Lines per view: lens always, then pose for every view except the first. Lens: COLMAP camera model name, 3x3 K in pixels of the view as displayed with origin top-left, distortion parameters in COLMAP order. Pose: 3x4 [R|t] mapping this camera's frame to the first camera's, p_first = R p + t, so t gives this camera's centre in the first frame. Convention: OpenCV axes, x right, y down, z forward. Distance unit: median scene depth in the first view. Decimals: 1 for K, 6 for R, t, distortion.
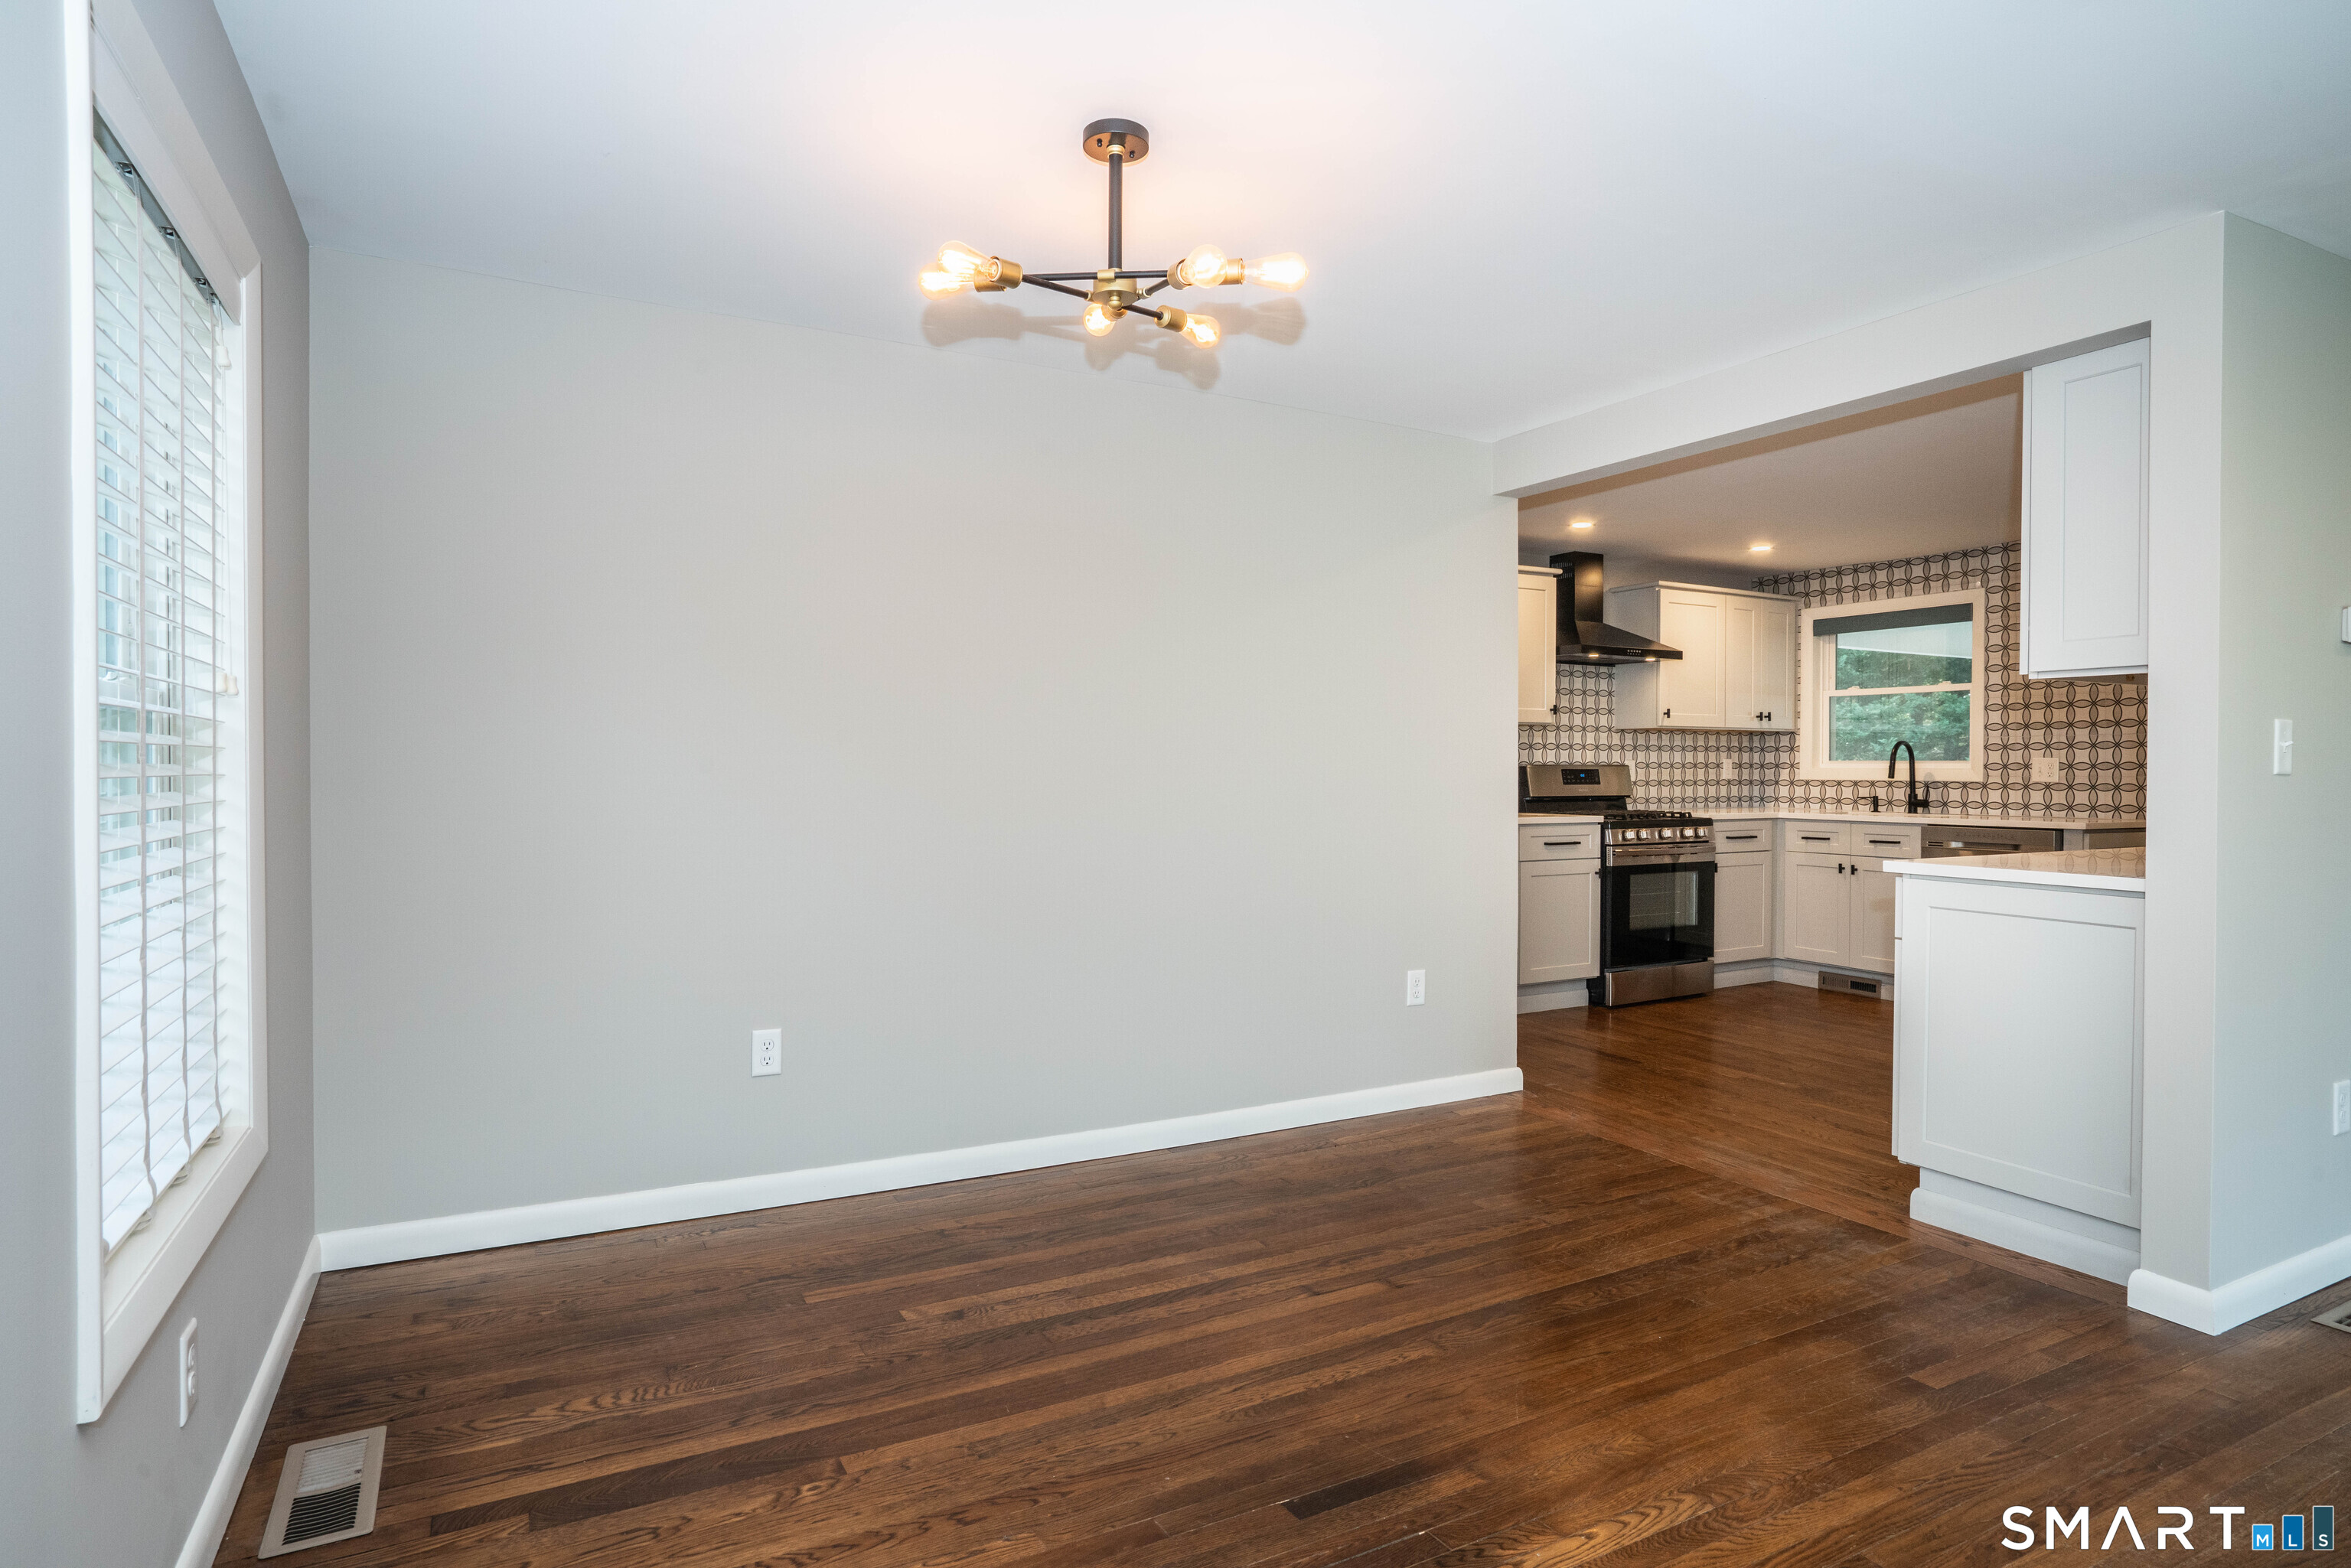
lens RADIAL K [[1263.3, 0, 1181.8], [0, 1263.3, 778.2], [0, 0, 1]] dist [-0.043716, 0.040048]
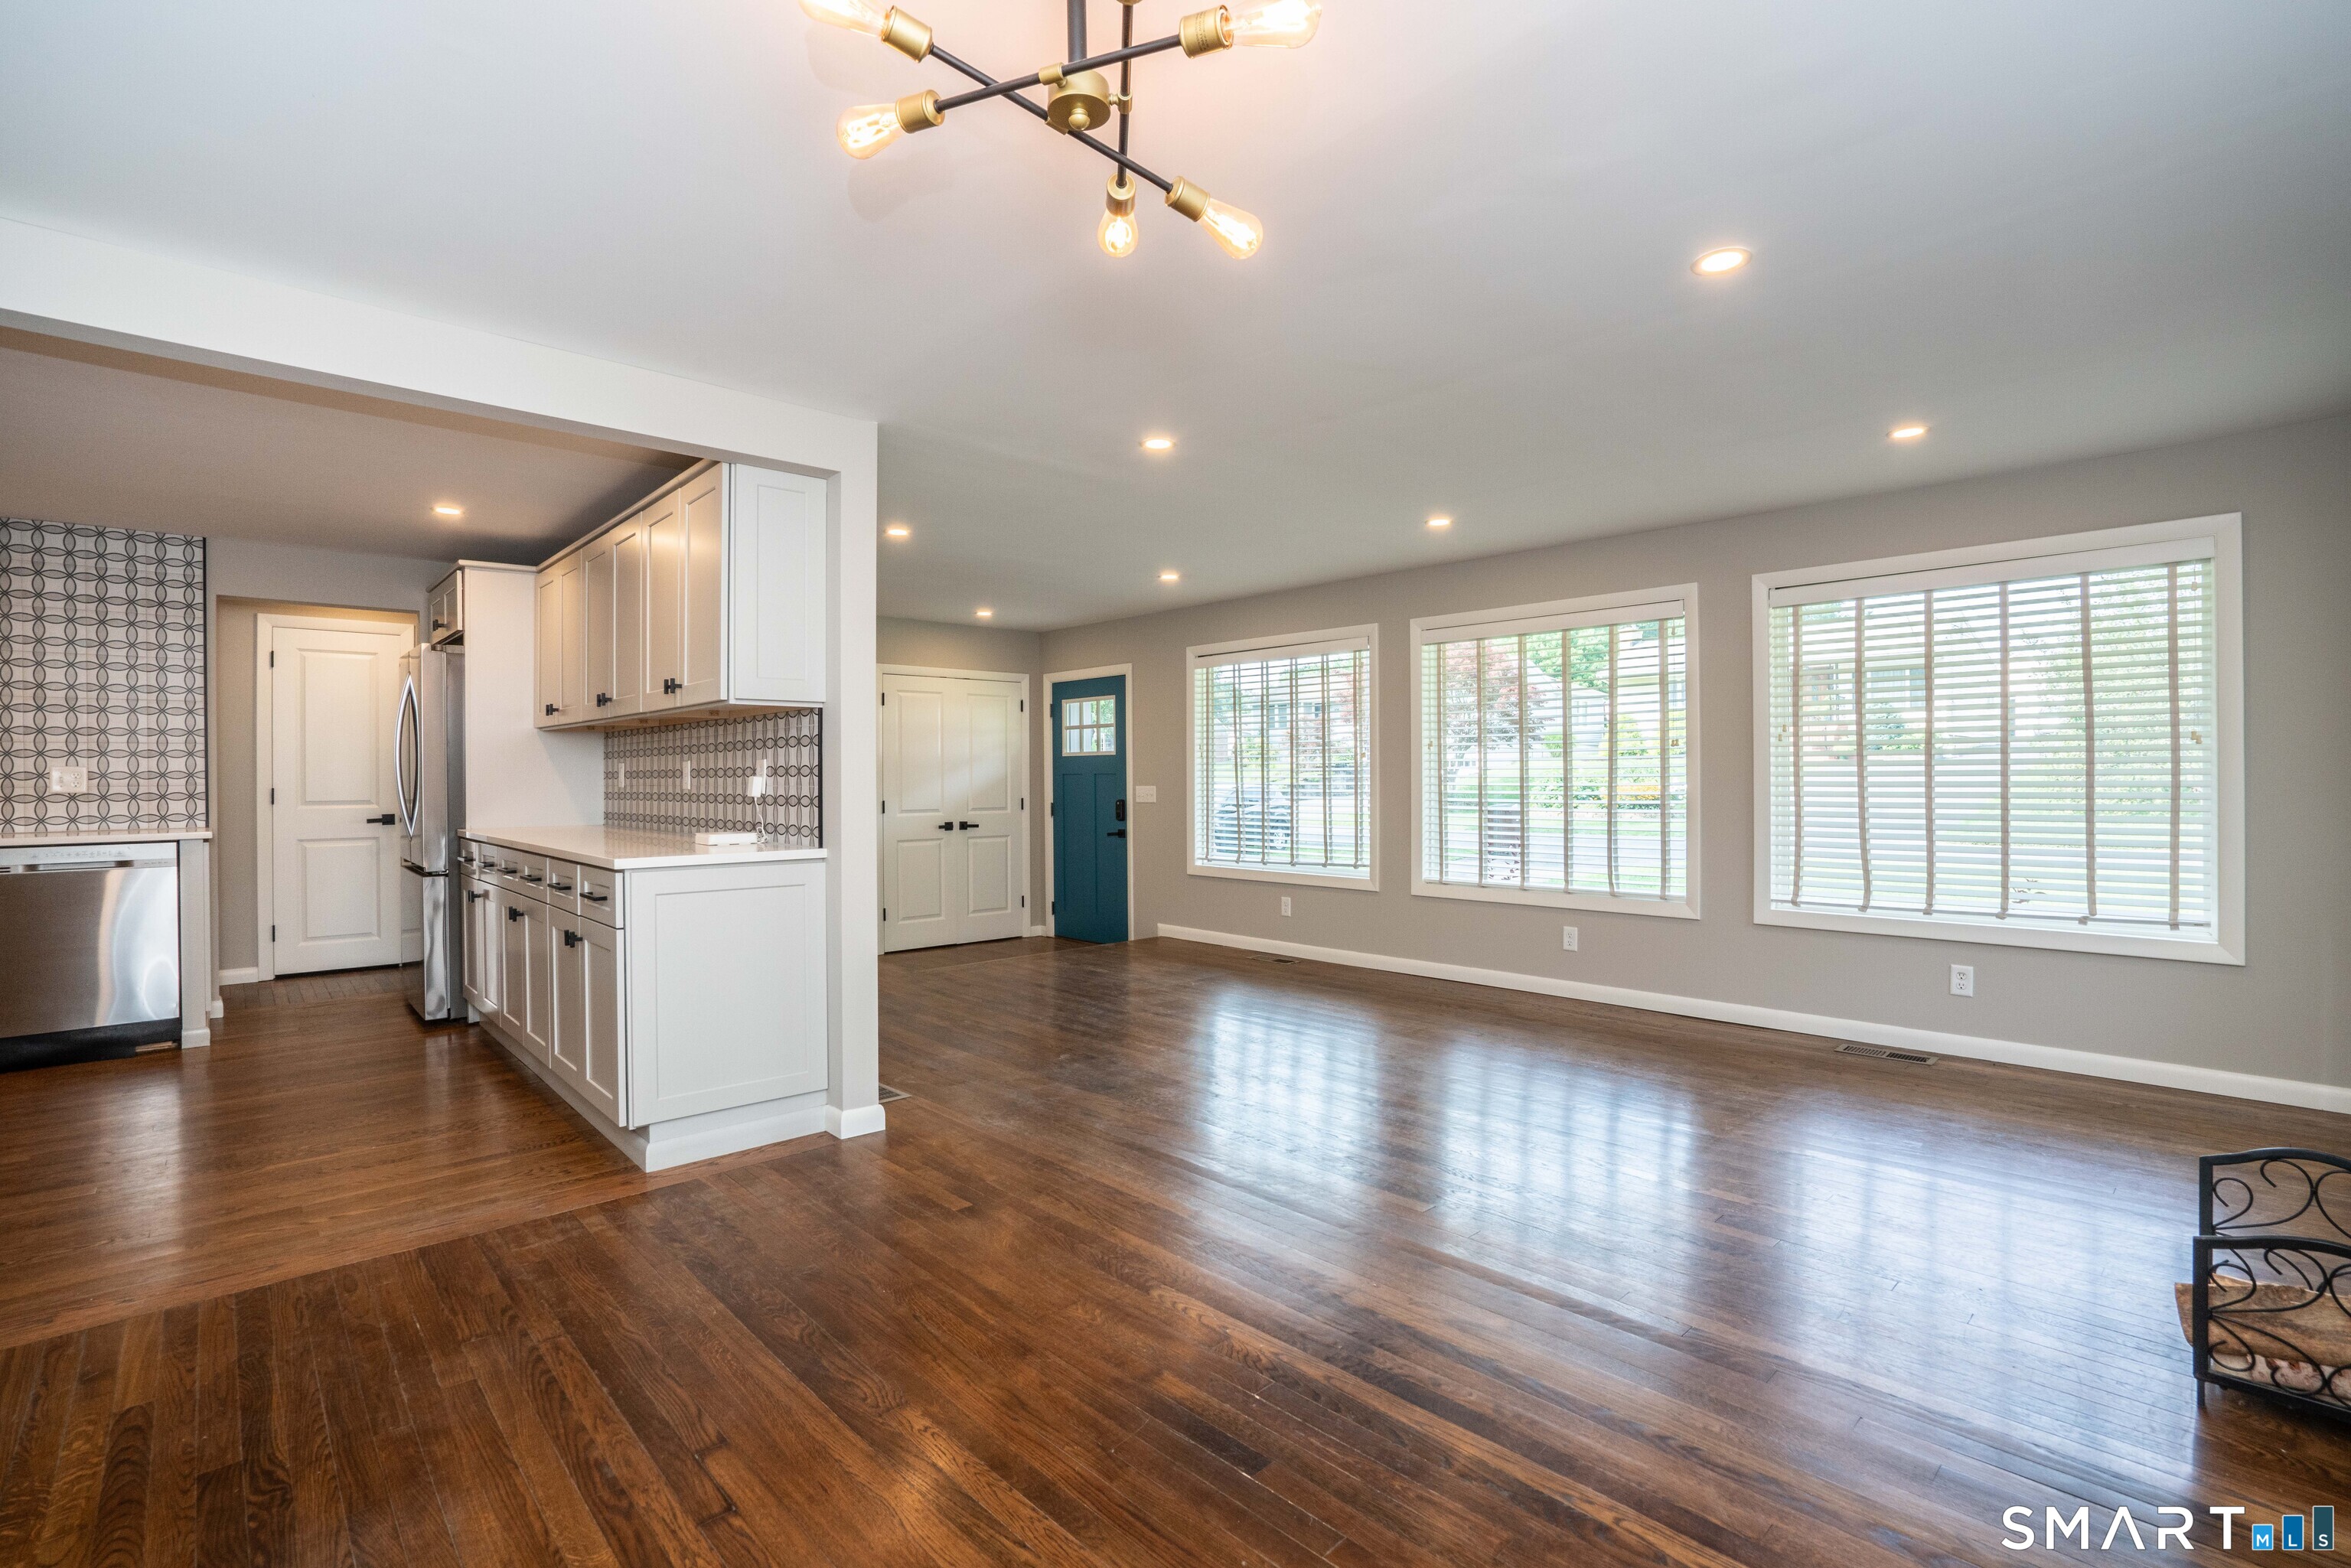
lens RADIAL K [[1074.9, 0, 1171.7], [0, 1074.9, 777.5], [0, 0, 1]] dist [-0.060701, 0.022120]
pose [[-0.252492, -0.002344, 0.967596, -0.228608], [0.013795, 0.999887, 0.006022, -0.001560], [-0.967501, 0.014868, -0.252431, 0.391785]]
